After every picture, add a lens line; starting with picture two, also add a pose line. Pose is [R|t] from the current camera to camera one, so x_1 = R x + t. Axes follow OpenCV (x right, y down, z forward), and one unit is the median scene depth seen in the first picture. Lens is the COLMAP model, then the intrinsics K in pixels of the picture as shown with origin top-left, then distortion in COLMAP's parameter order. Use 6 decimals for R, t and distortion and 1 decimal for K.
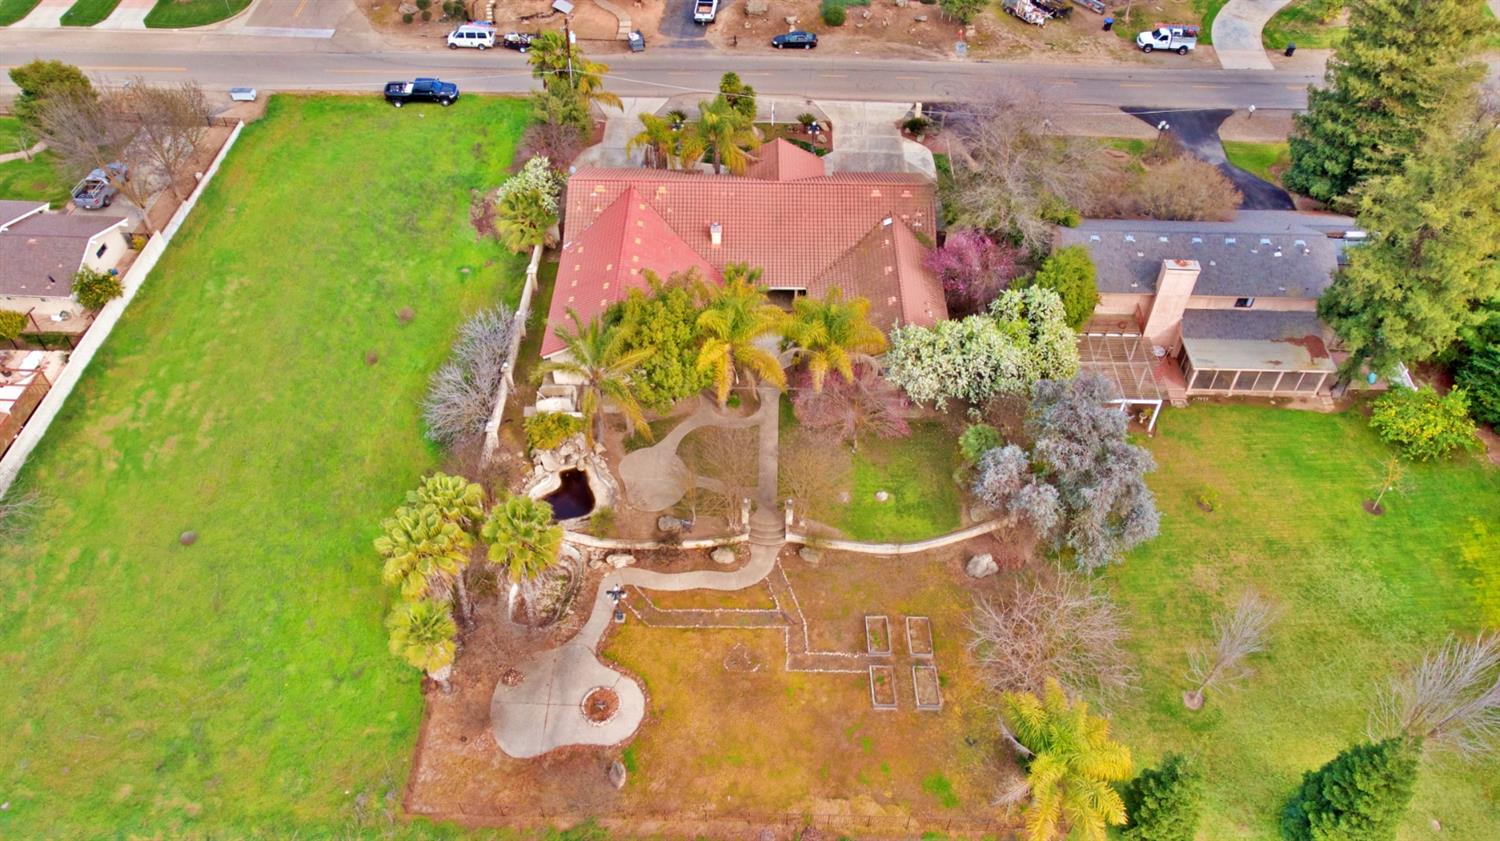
lens RADIAL K [[1120.7, 0, 750.3], [0, 1120.7, 420.6], [0, 0, 1]] dist [0.016876, 0.027133]
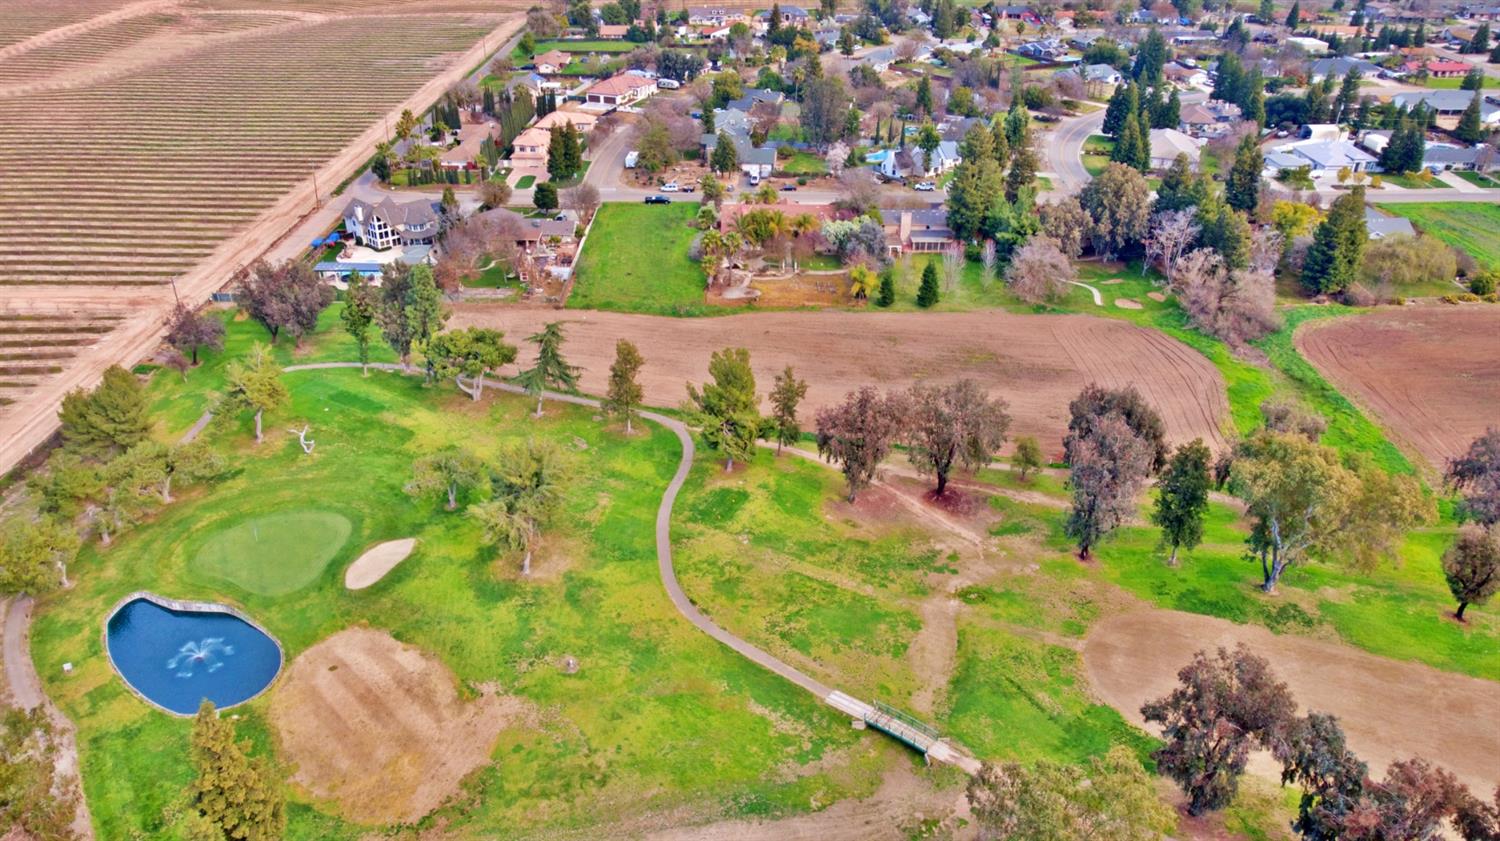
lens RADIAL K [[1120.7, 0, 750.4], [0, 1120.7, 420.6], [0, 0, 1]] dist [0.016876, 0.027133]
pose [[0.999573, -0.021058, 0.020250, -0.167287], [0.026222, 0.952285, -0.304080, 1.430054], [-0.012881, 0.304481, 0.952431, -1.978838]]
